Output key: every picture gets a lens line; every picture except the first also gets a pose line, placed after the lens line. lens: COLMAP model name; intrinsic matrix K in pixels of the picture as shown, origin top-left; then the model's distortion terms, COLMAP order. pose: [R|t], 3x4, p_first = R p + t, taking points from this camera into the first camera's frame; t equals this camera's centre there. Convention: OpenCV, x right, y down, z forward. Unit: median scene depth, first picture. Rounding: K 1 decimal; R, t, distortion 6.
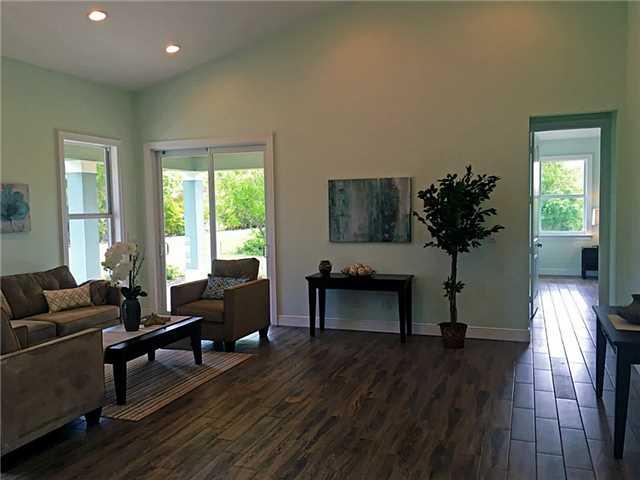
lens RADIAL K [[540.6, 0, 320.0], [0, 540.6, 240.0], [0, 0, 1]] dist [0.052166, -0.017256]
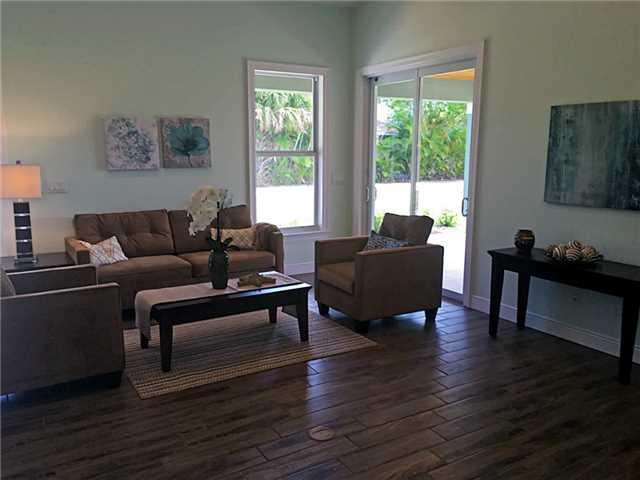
lens RADIAL K [[540.6, 0, 320.0], [0, 540.6, 240.0], [0, 0, 1]] dist [0.052166, -0.017256]
pose [[0.786682, 0.125182, -0.604534, 0.219369], [-0.055959, 0.989654, 0.132110, -0.024258], [0.614817, -0.070099, 0.785548, 0.315045]]
